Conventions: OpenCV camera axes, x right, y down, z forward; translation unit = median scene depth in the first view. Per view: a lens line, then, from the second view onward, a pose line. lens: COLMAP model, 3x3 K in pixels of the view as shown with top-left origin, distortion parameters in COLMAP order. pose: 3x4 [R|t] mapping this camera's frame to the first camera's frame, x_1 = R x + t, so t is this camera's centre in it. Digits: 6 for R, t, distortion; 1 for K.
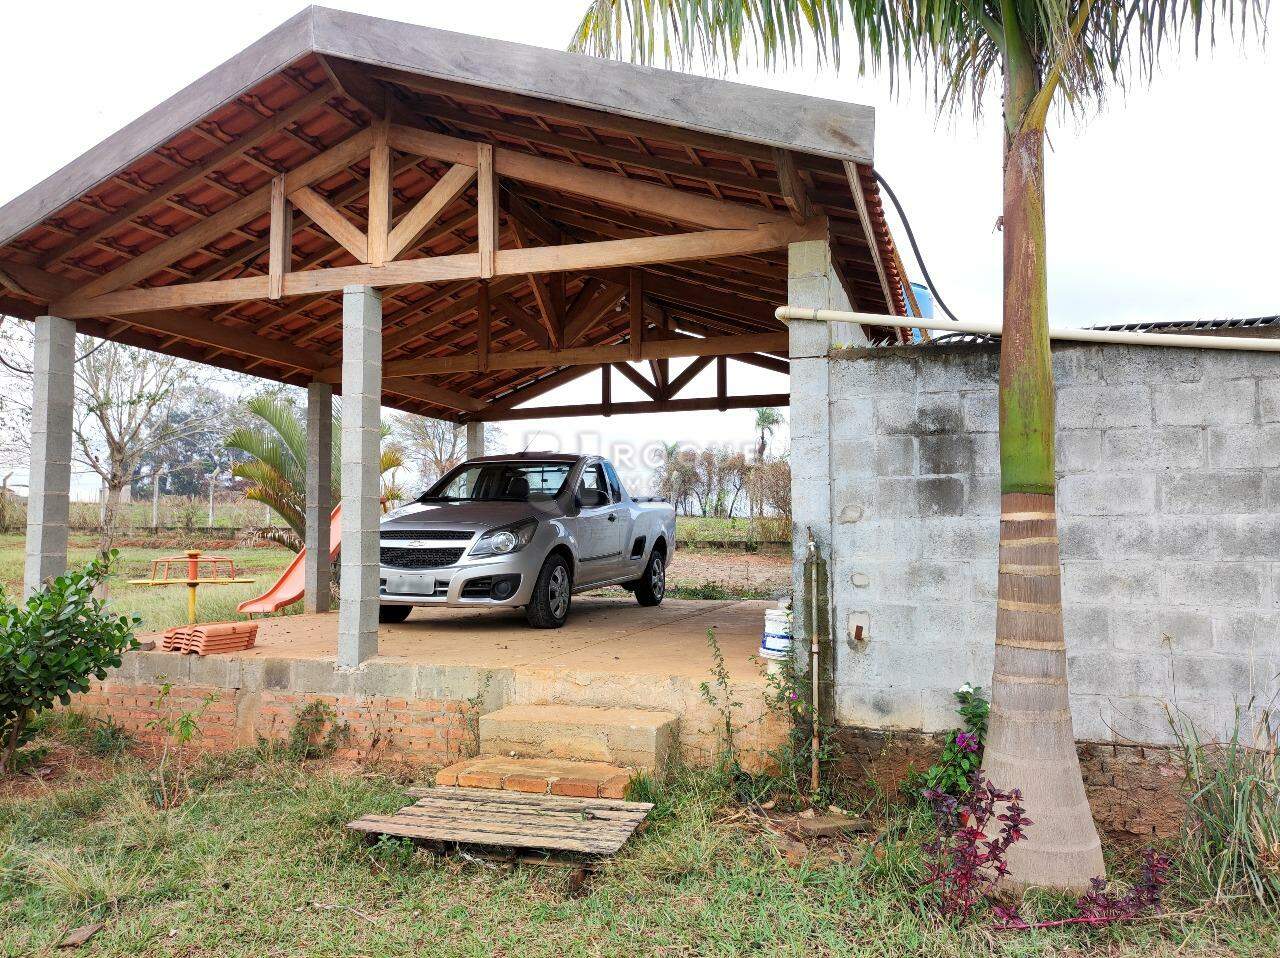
lens RADIAL K [[938.7, 0, 642.6], [0, 938.7, 476.9], [0, 0, 1]] dist [0.006357, 0.001819]
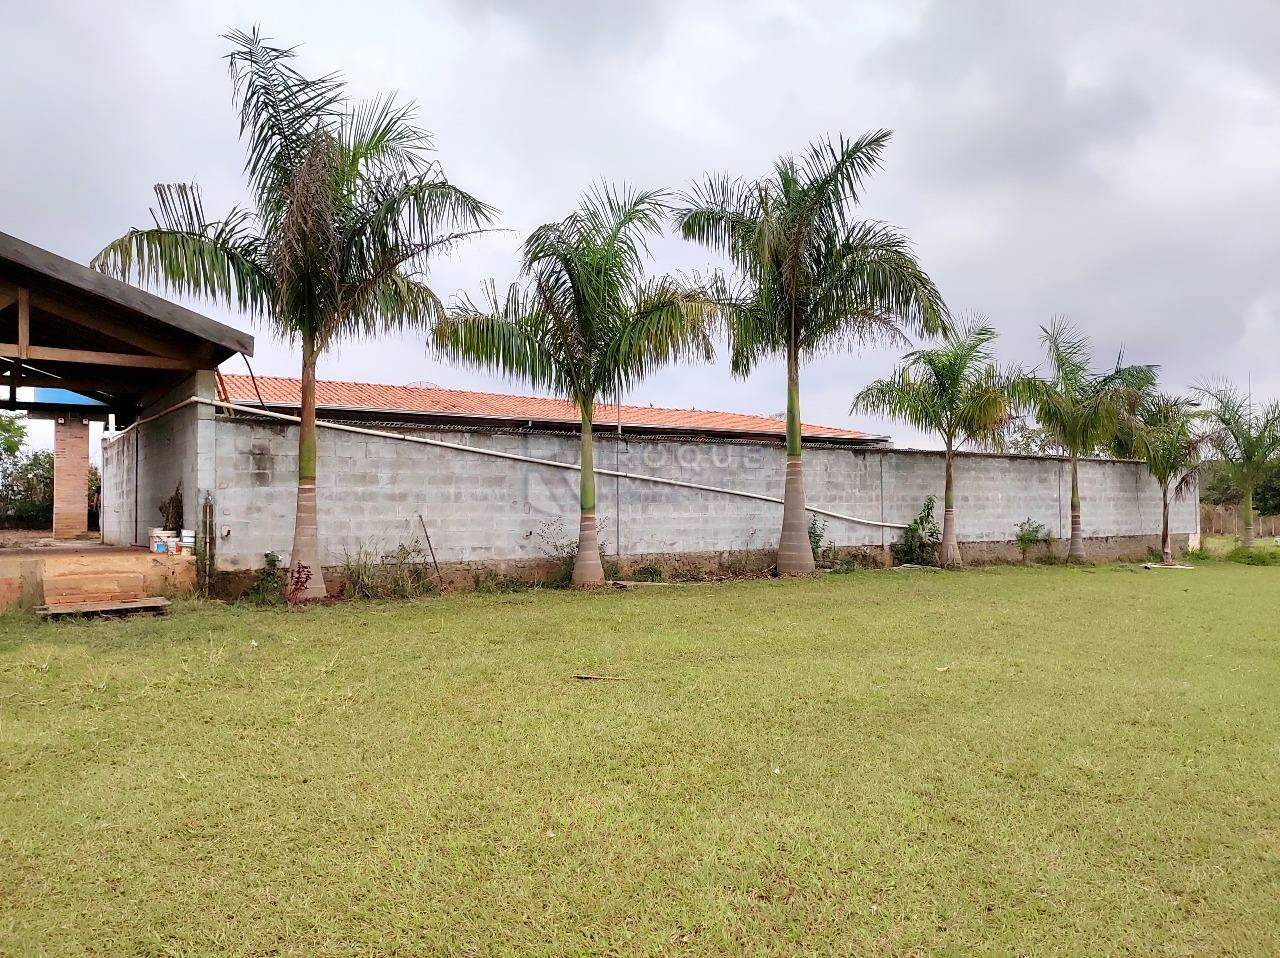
lens RADIAL K [[938.7, 0, 642.2], [0, 938.7, 481.8], [0, 0, 1]] dist [0.006357, 0.001819]
pose [[0.597688, 0.021144, 0.801450, -1.115204], [-0.040778, 0.999160, 0.004050, -0.025098], [-0.800691, -0.035102, 0.598048, -1.373472]]
